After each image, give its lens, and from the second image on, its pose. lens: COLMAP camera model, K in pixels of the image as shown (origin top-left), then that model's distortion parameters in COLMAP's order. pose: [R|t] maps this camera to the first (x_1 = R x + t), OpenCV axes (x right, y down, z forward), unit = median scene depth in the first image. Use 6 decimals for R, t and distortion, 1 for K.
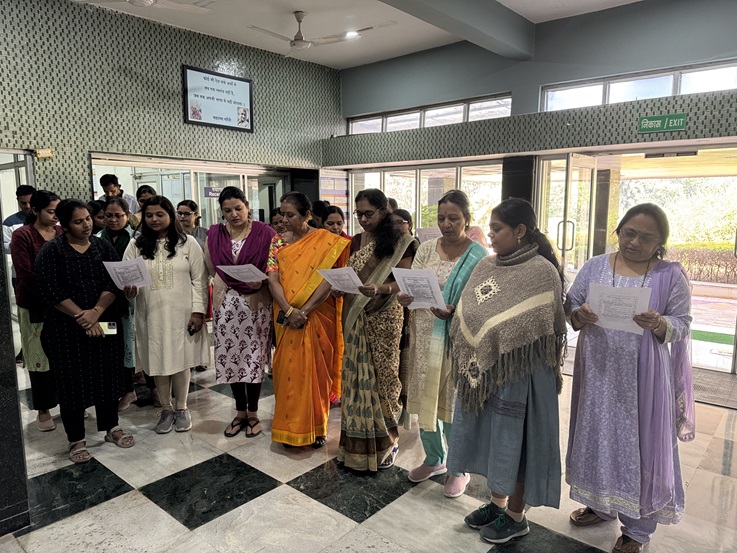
lens RADIAL K [[517.9, 0, 369.5], [0, 517.9, 277.0], [0, 0, 1]] dist [0.048512, -0.066400]
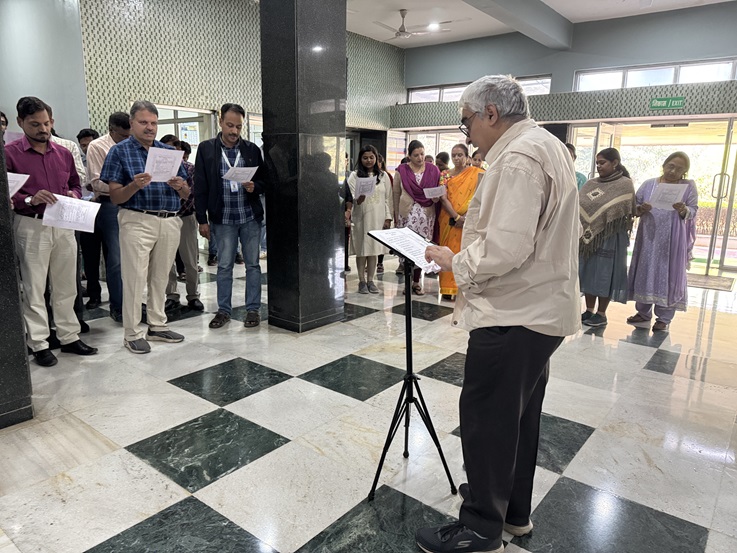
lens RADIAL K [[517.9, 0, 368.9], [0, 517.9, 275.1], [0, 0, 1]] dist [0.048512, -0.066400]
pose [[0.998643, 0.009945, 0.051112, -0.310787], [-0.013115, 0.997986, 0.062060, 0.094113], [-0.050392, -0.062646, 0.996763, -0.399221]]
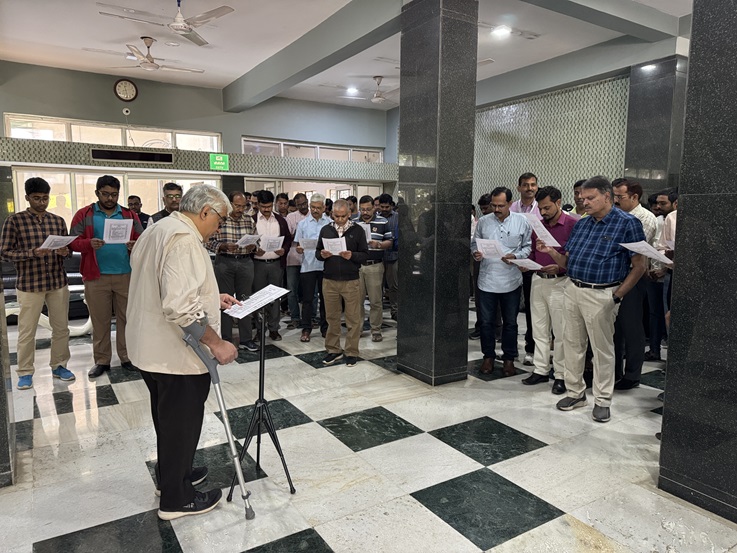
lens RADIAL K [[517.9, 0, 371.0], [0, 517.9, 278.1], [0, 0, 1]] dist [0.048512, -0.066400]
pose [[-0.285225, 0.124460, -0.950345, 0.190789], [-0.137260, 0.976009, 0.169016, -0.025941], [0.948581, 0.178652, -0.261299, 0.215535]]
